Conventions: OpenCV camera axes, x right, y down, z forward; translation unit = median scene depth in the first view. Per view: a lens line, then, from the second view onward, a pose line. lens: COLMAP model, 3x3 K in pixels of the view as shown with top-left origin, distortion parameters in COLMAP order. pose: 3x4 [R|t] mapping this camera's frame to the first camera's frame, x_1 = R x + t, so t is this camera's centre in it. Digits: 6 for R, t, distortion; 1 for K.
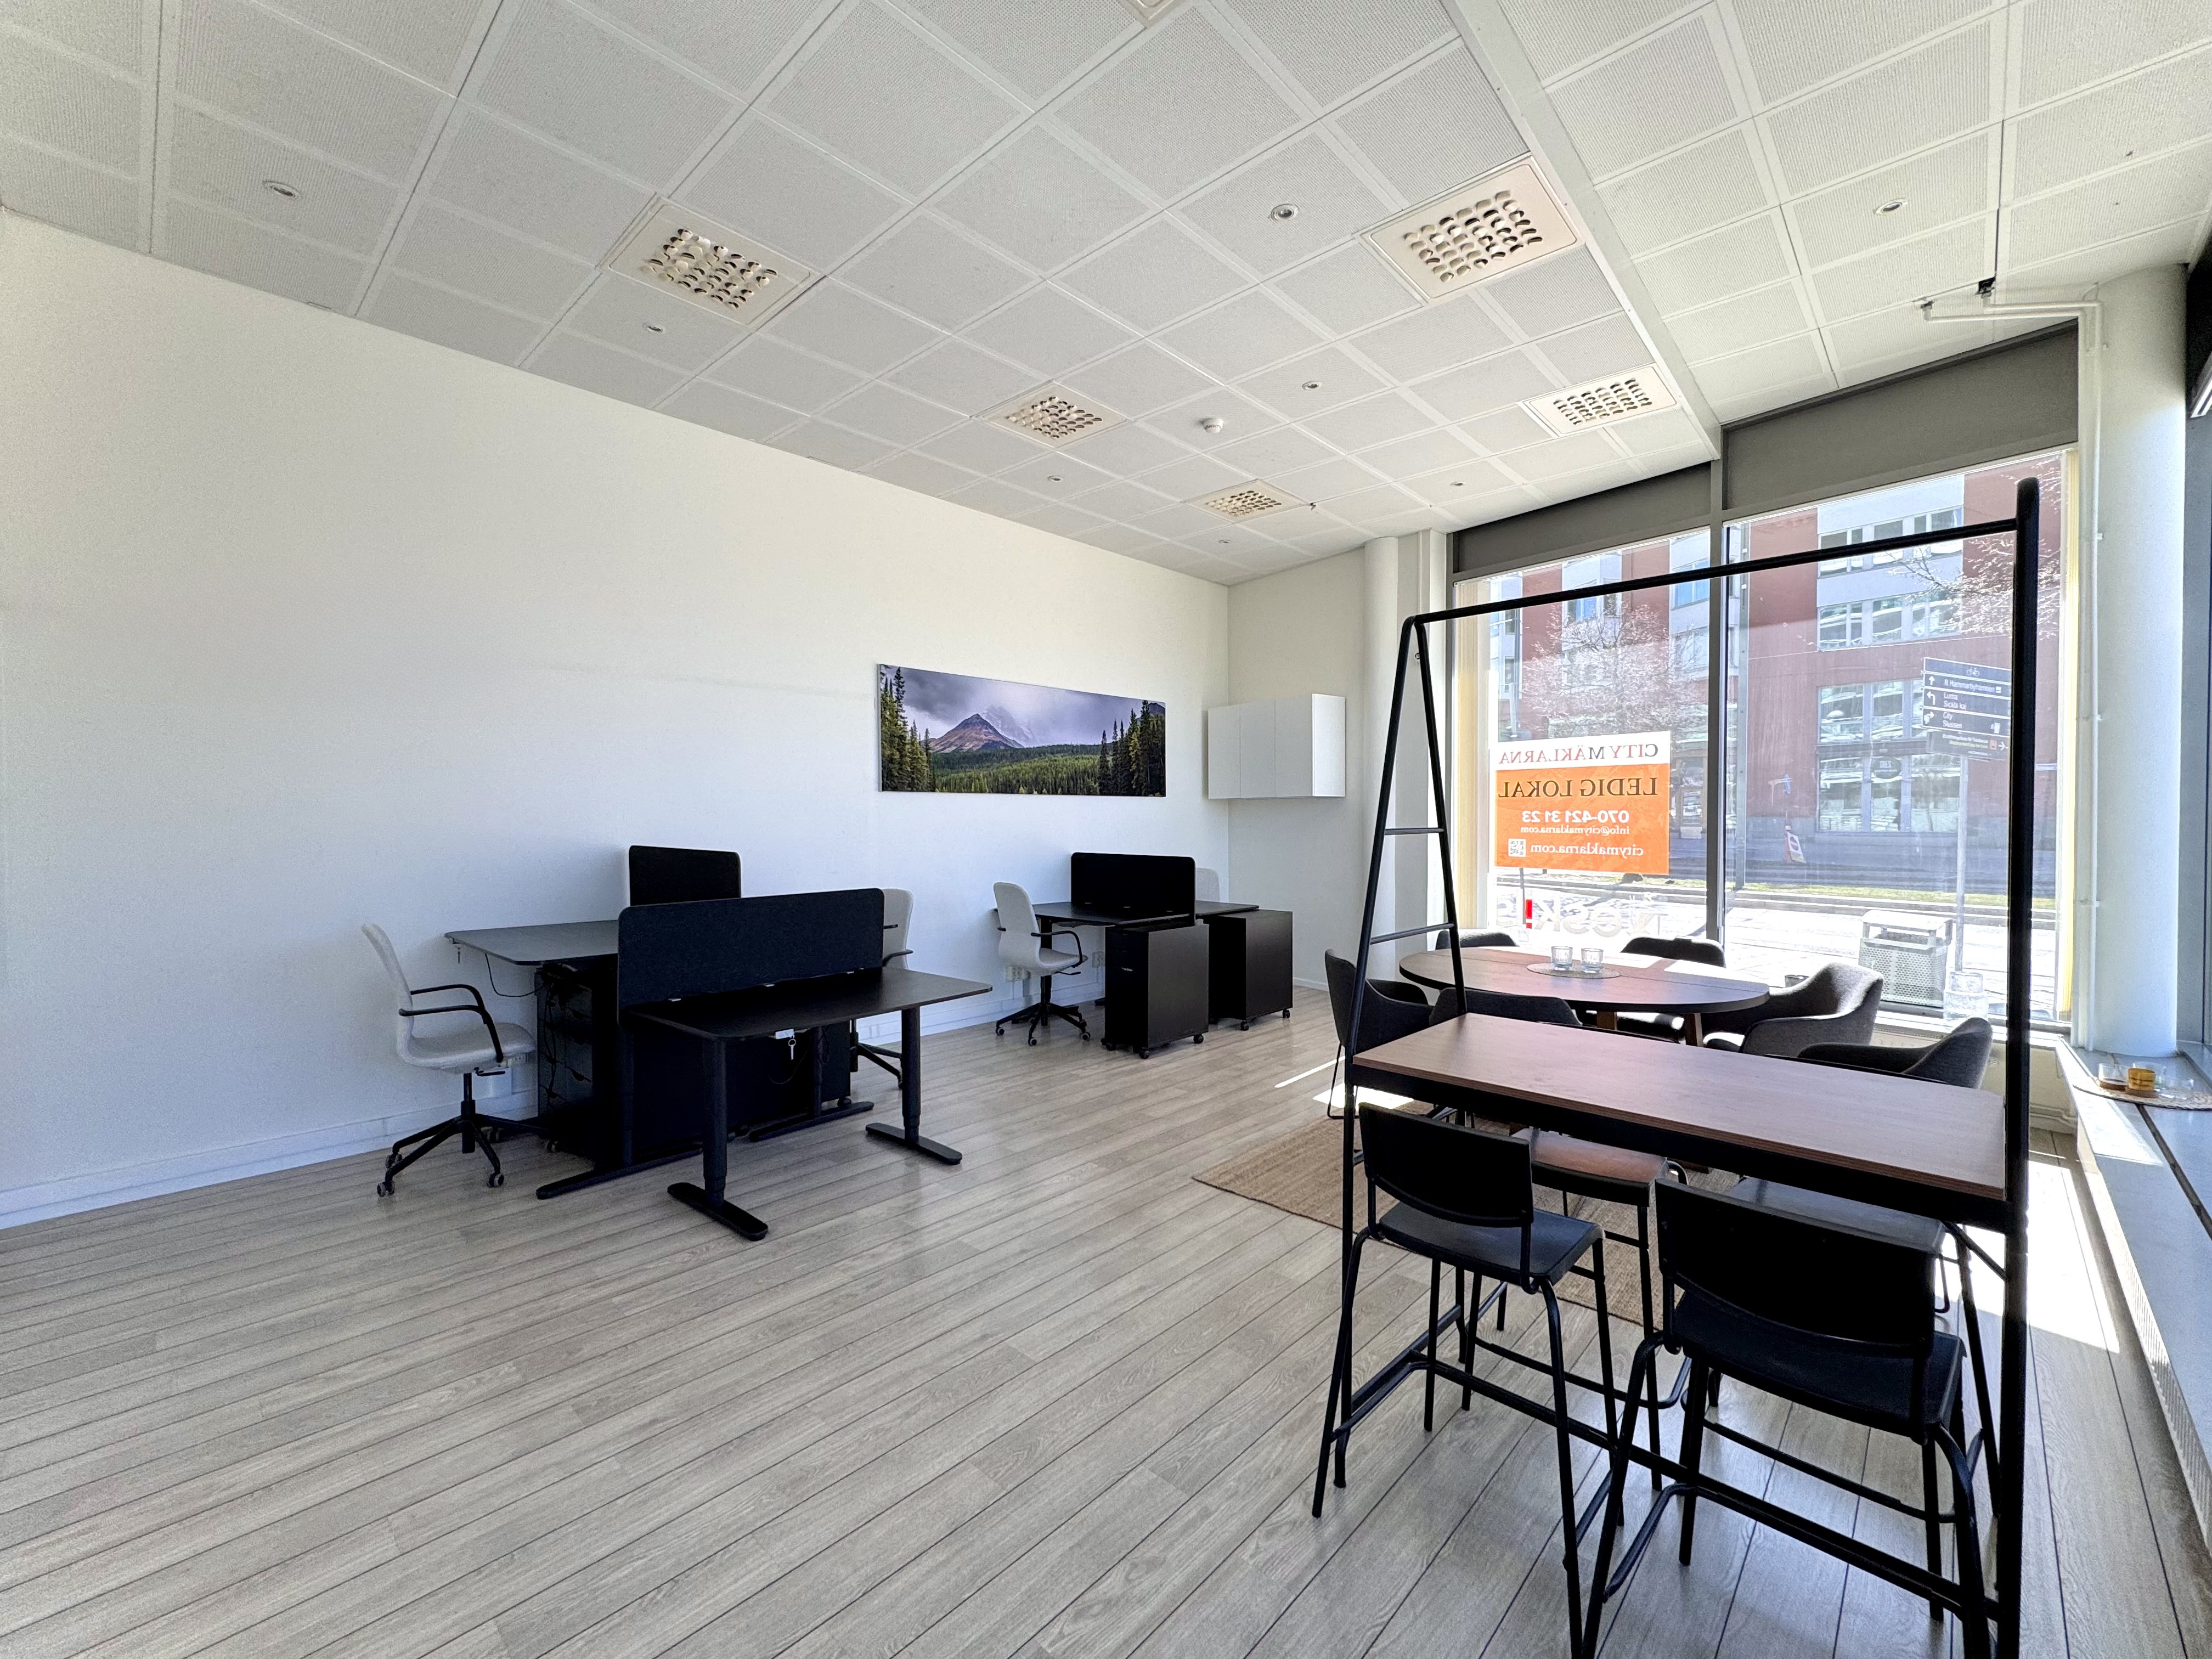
lens RADIAL K [[912.6, 0, 1106.0], [0, 912.6, 829.5], [0, 0, 1]] dist [0.001829, 0.000076]
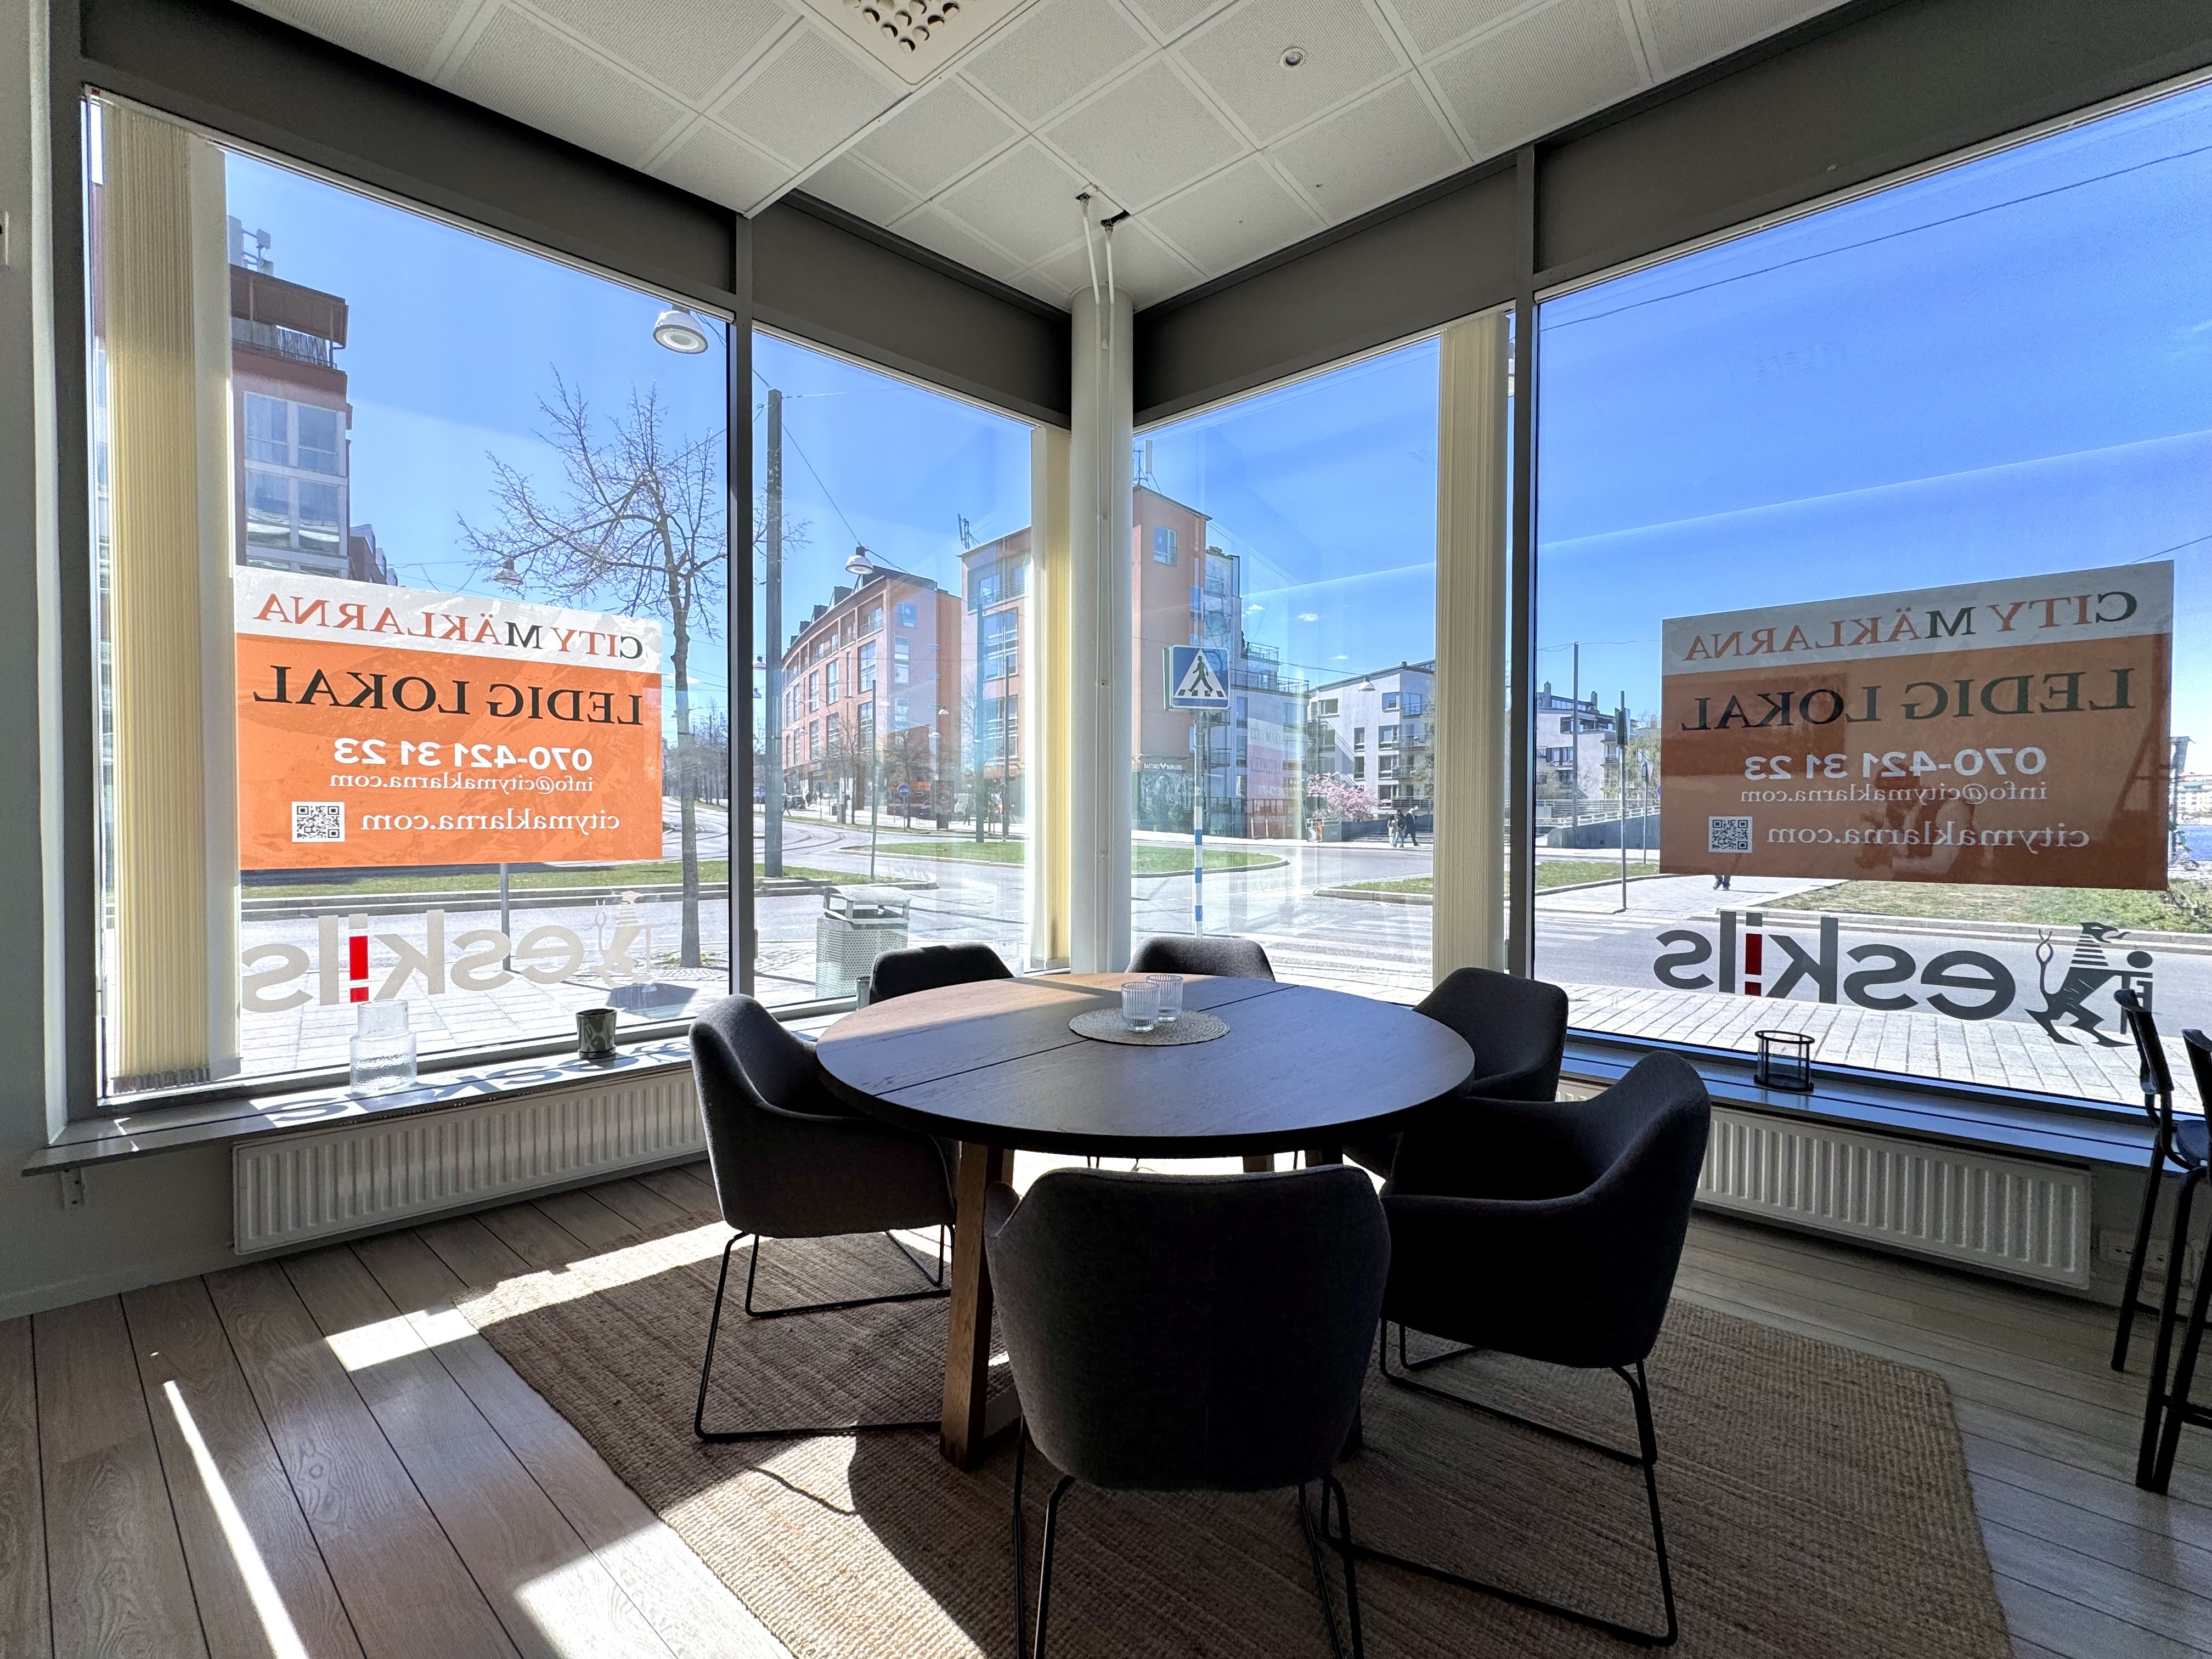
lens RADIAL K [[912.6, 0, 1106.0], [0, 912.6, 829.5], [0, 0, 1]] dist [0.001829, 0.000076]
pose [[-0.060752, -0.017467, 0.998000, -0.004683], [0.010288, 0.999783, 0.018124, 0.020595], [-0.998100, 0.011368, -0.060559, 0.692511]]
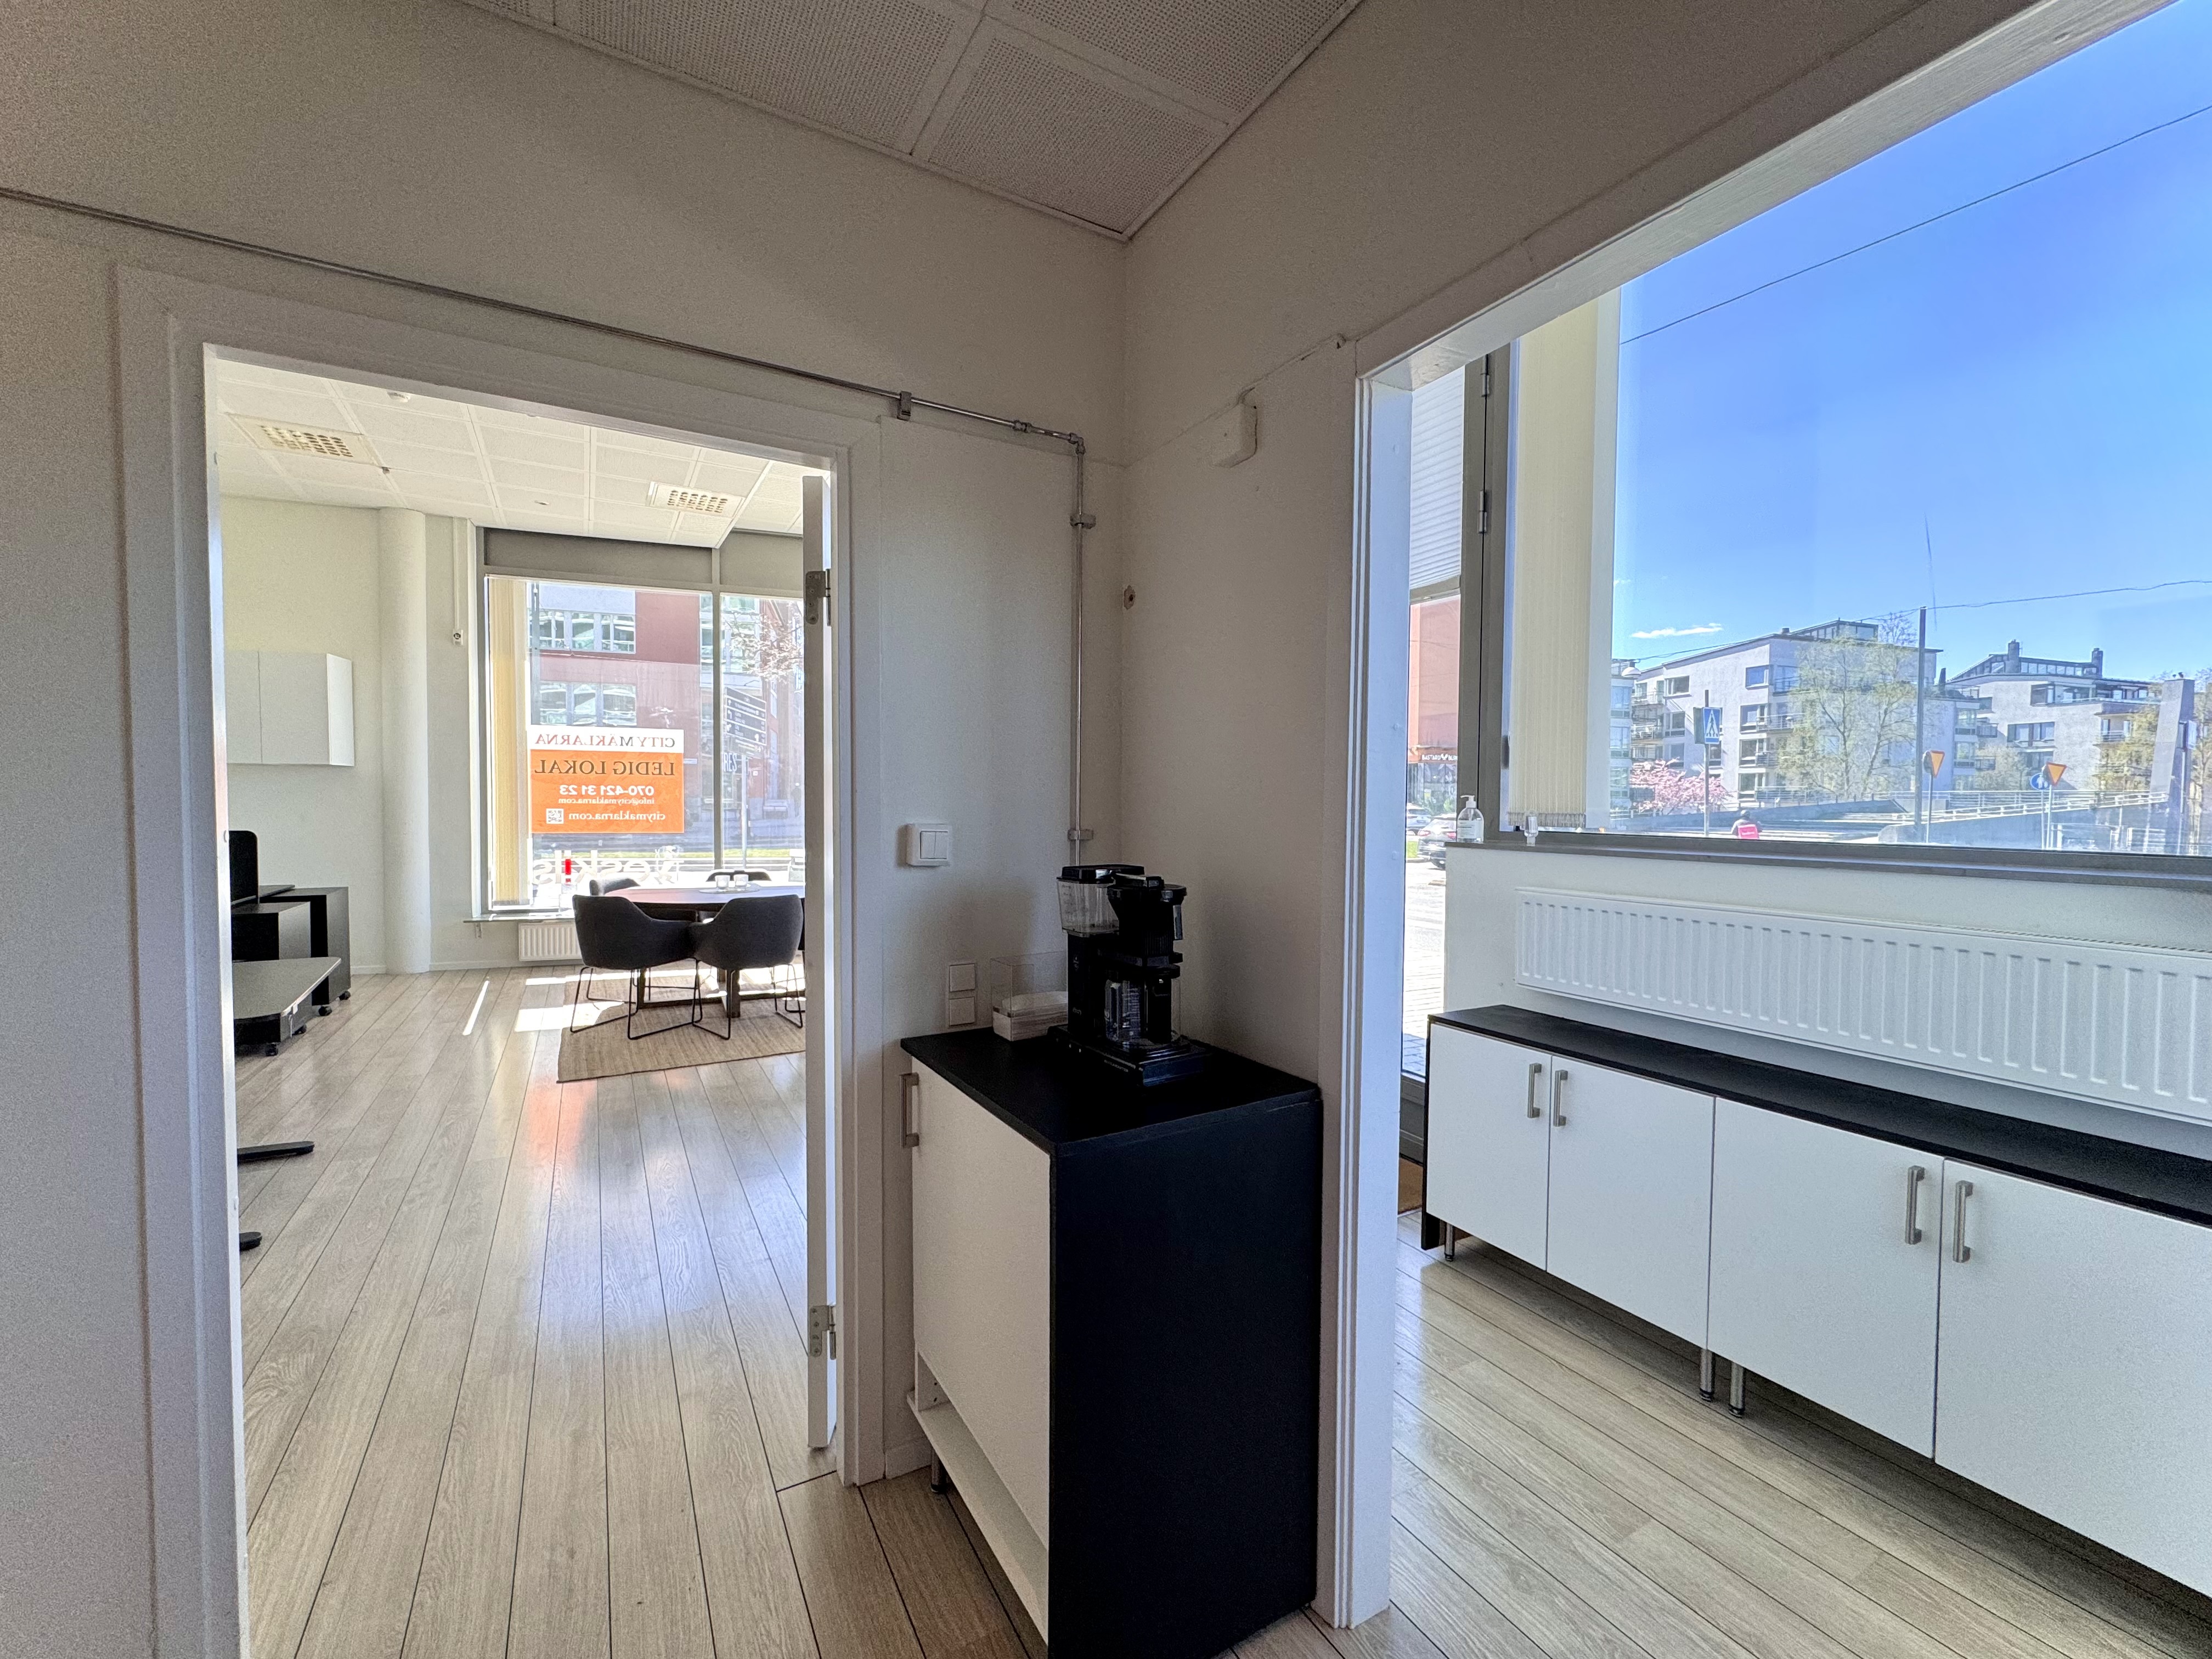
lens RADIAL K [[912.6, 0, 1106.0], [0, 912.6, 829.5], [0, 0, 1]] dist [0.001829, 0.000076]
pose [[0.305563, -0.027030, 0.951788, -0.481793], [0.005457, 0.999630, 0.026637, 0.010119], [-0.952156, -0.002946, 0.305597, -0.039964]]
